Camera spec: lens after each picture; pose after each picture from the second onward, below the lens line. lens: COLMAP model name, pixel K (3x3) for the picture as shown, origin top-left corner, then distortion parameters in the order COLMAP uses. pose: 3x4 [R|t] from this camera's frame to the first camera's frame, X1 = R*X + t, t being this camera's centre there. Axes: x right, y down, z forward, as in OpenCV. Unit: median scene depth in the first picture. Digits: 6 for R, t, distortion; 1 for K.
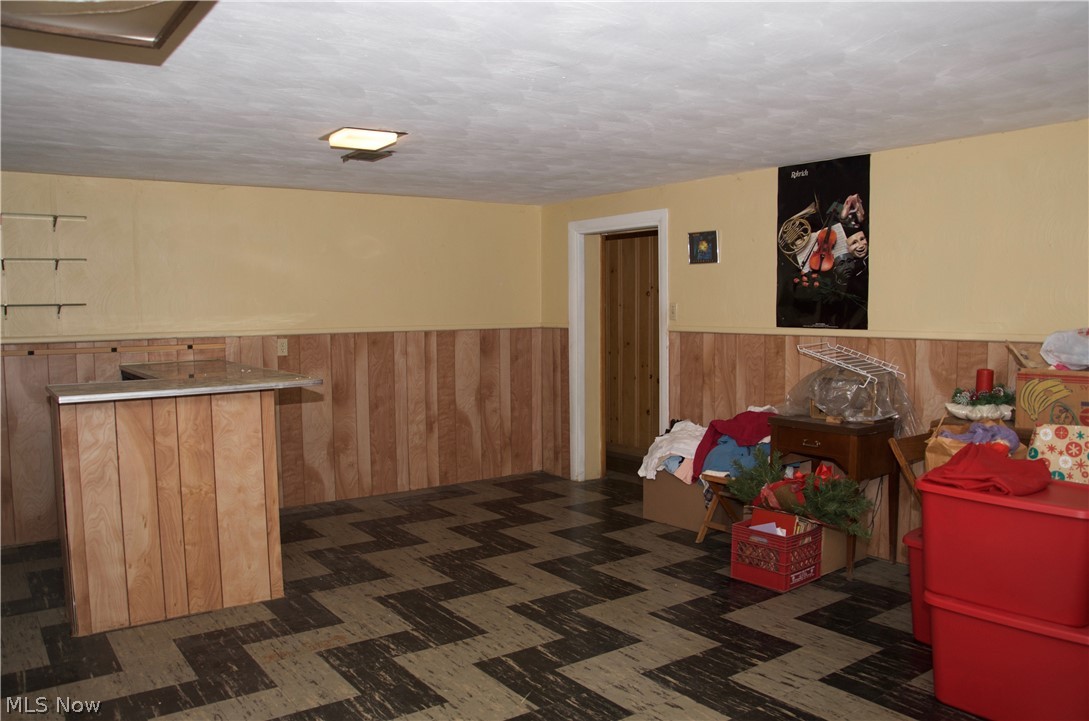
lens RADIAL K [[856.2, 0, 543.4], [0, 856.2, 362.7], [0, 0, 1]] dist [-0.010007, 0.011035]
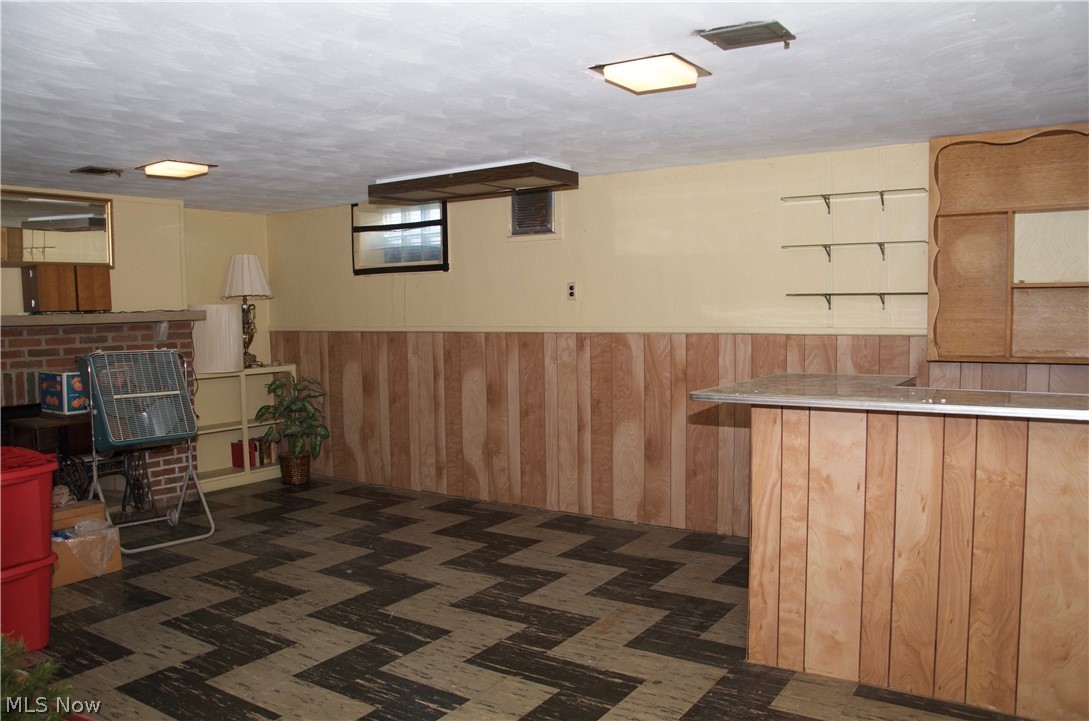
lens RADIAL K [[856.2, 0, 544.6], [0, 856.2, 363.2], [0, 0, 1]] dist [-0.010007, 0.011035]
pose [[-0.936666, 0.055152, -0.345855, 0.168354], [0.009126, 0.991031, 0.133320, -0.138882], [0.350105, 0.121720, -0.928768, 1.994571]]
